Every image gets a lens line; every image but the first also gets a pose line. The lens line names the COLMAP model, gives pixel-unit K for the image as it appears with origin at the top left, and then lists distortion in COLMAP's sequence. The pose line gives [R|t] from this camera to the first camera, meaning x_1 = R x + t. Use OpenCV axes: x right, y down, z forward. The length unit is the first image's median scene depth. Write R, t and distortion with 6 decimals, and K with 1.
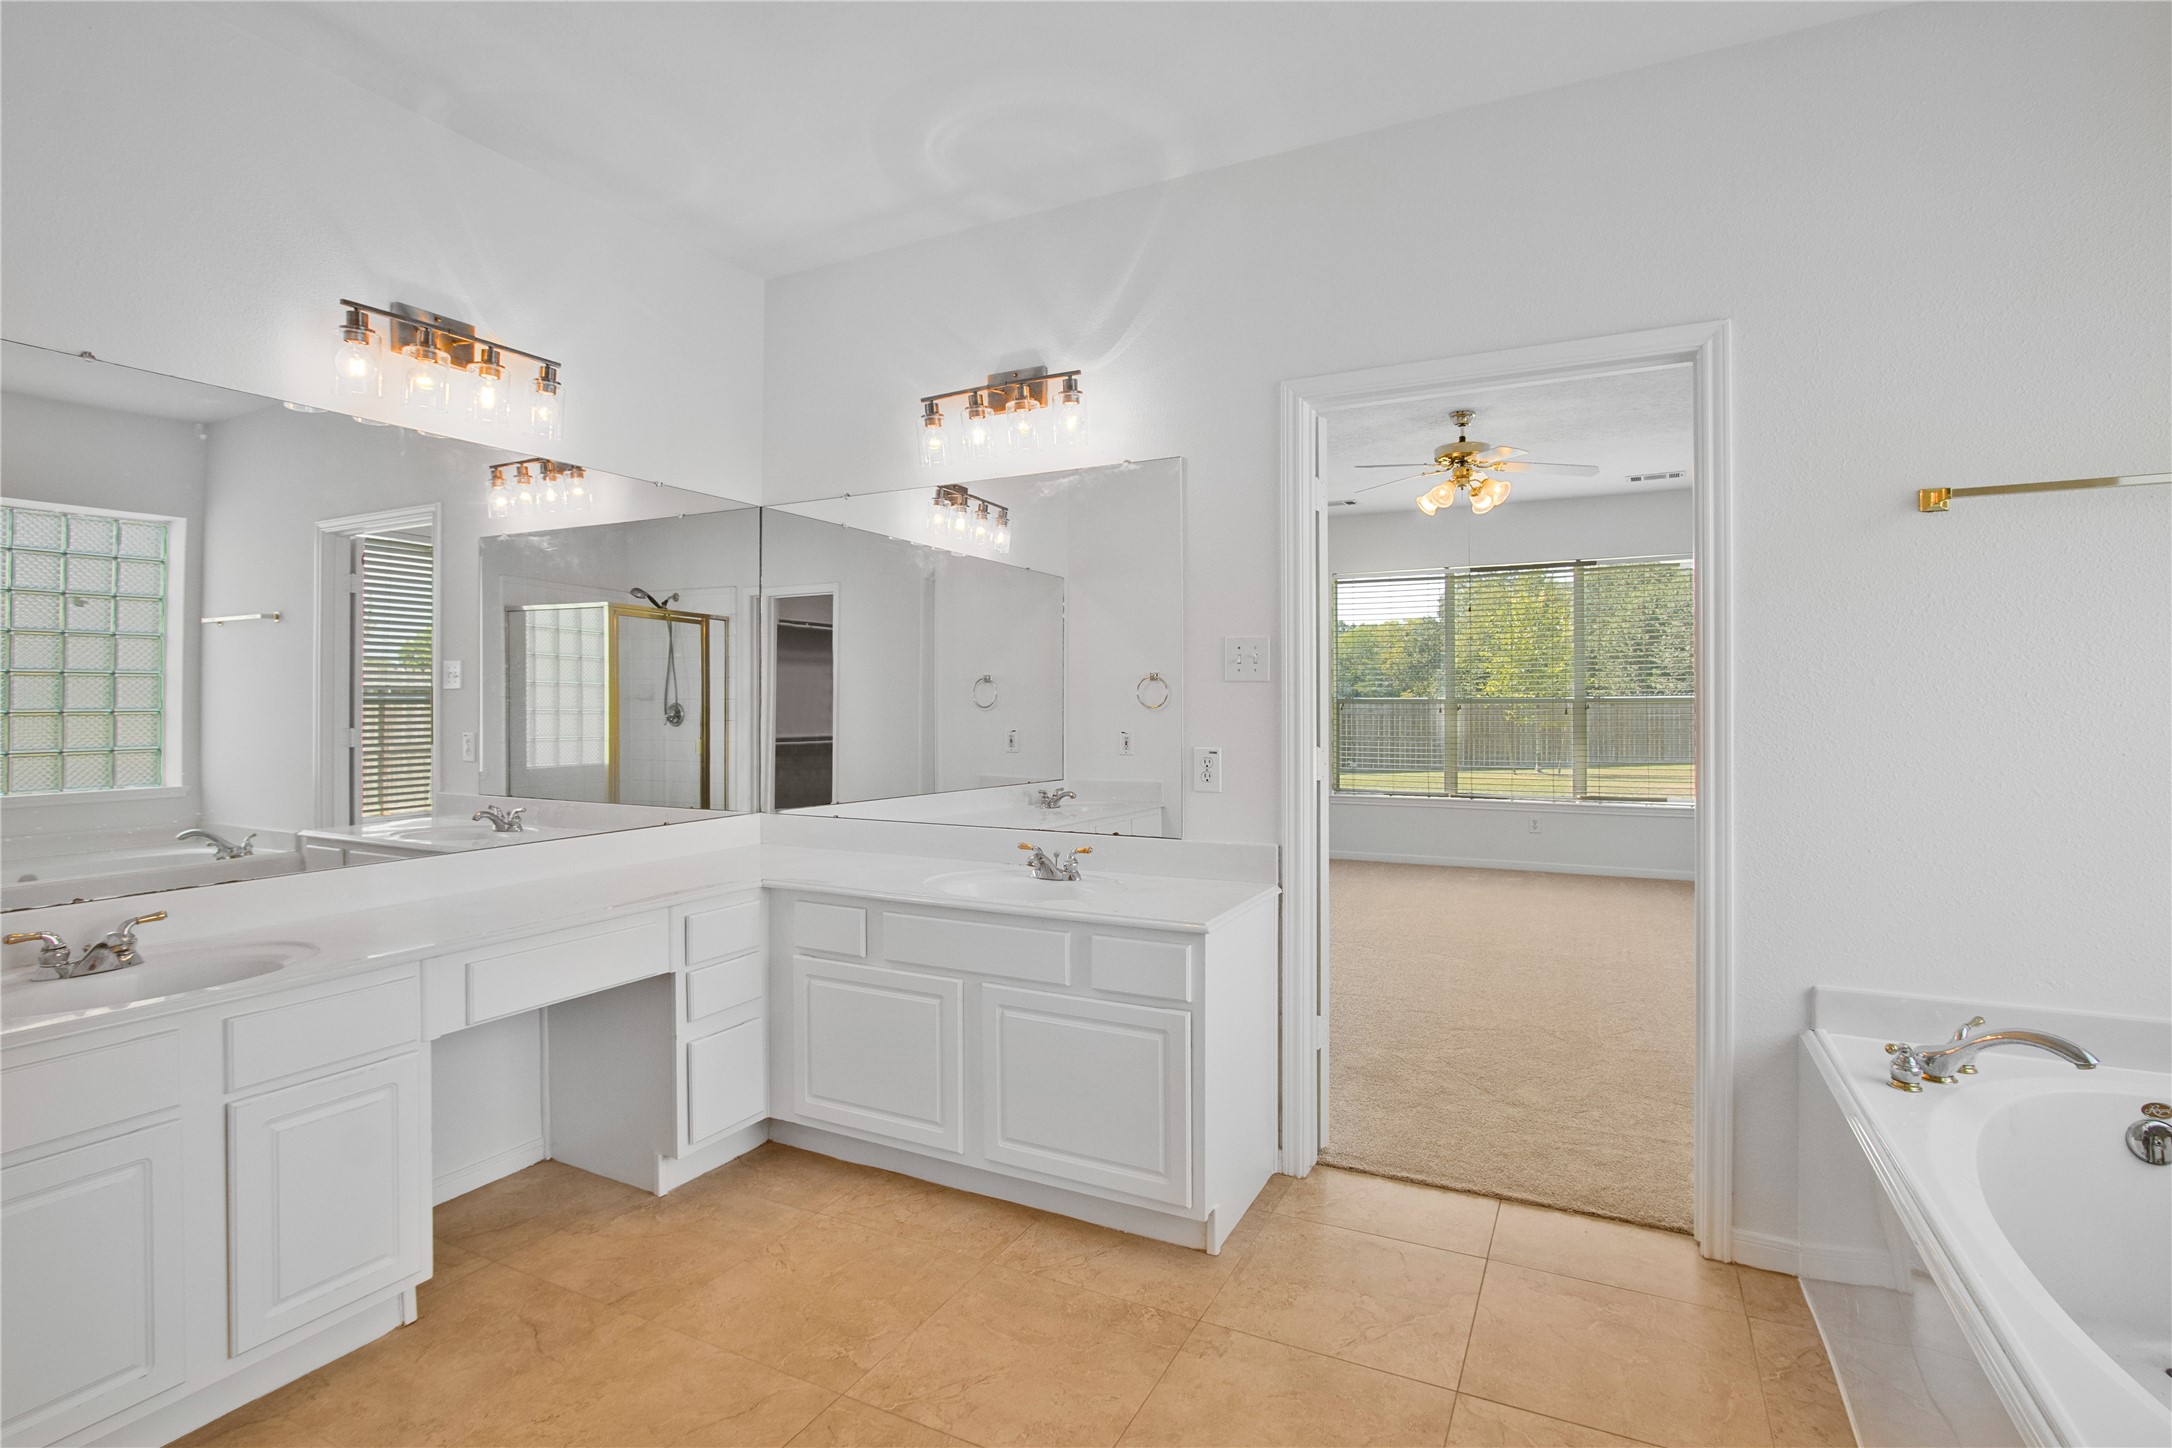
lens RADIAL K [[1016.5, 0, 1093.0], [0, 1016.5, 709.7], [0, 0, 1]] dist [0.021896, -0.003052]
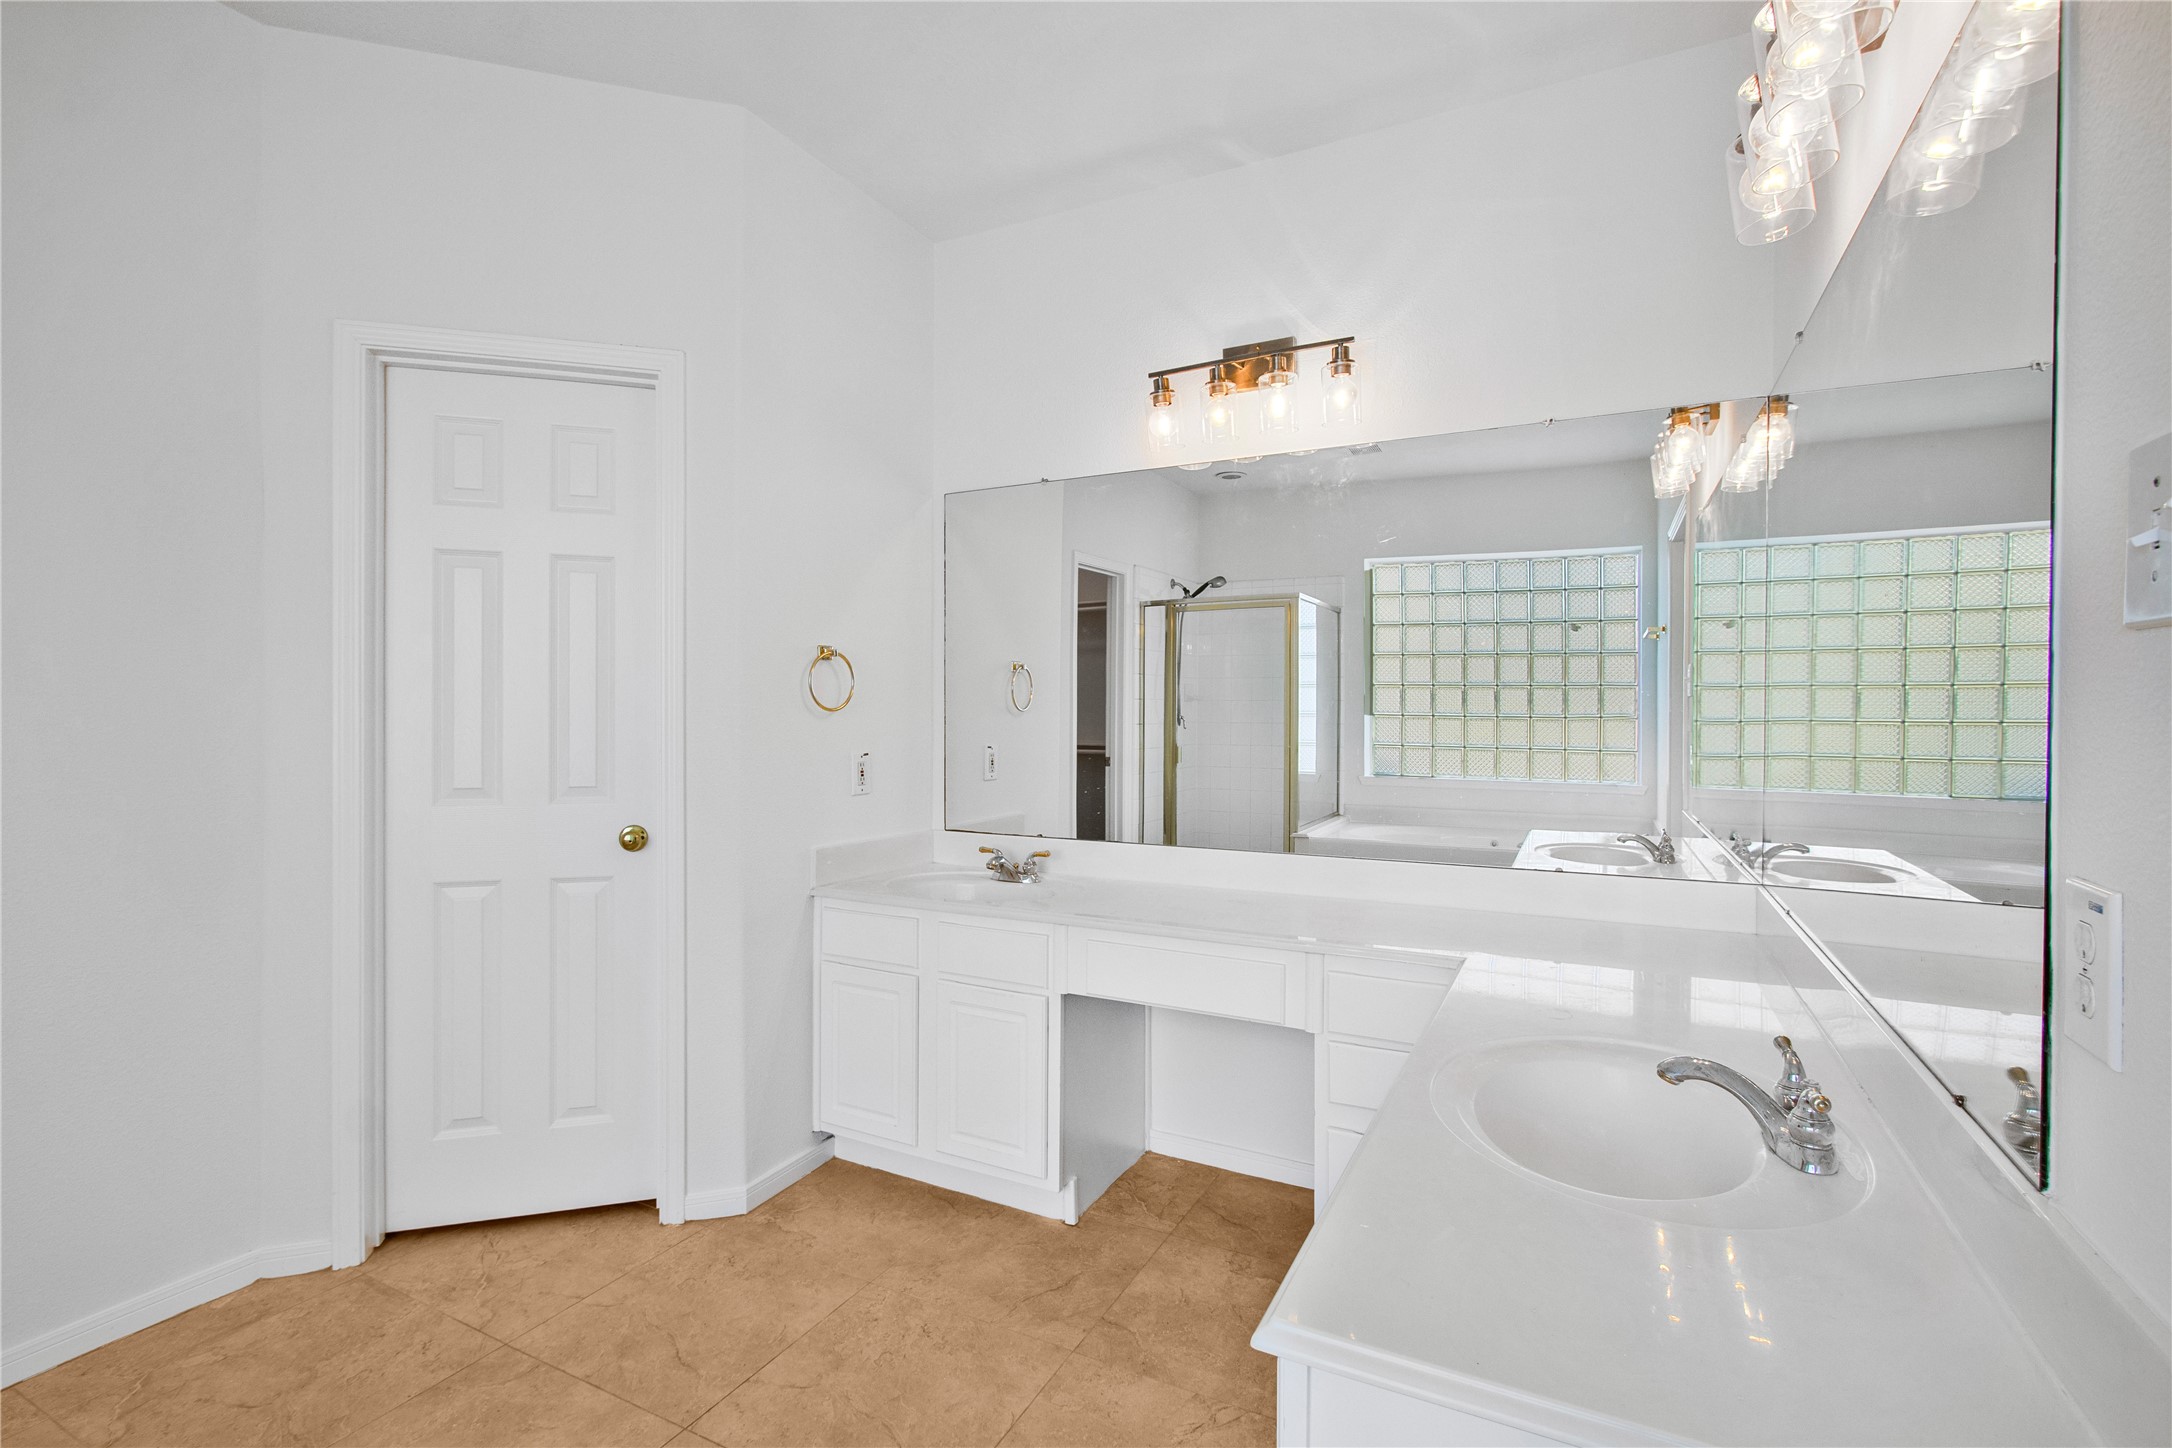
lens RADIAL K [[1016.5, 0, 1092.8], [0, 1016.5, 720.8], [0, 0, 1]] dist [0.021896, -0.003052]
pose [[0.008736, 0.008794, -0.999923, 0.454464], [-0.009286, 0.999919, 0.008713, 0.000346], [0.999919, 0.009209, 0.008816, 0.887342]]
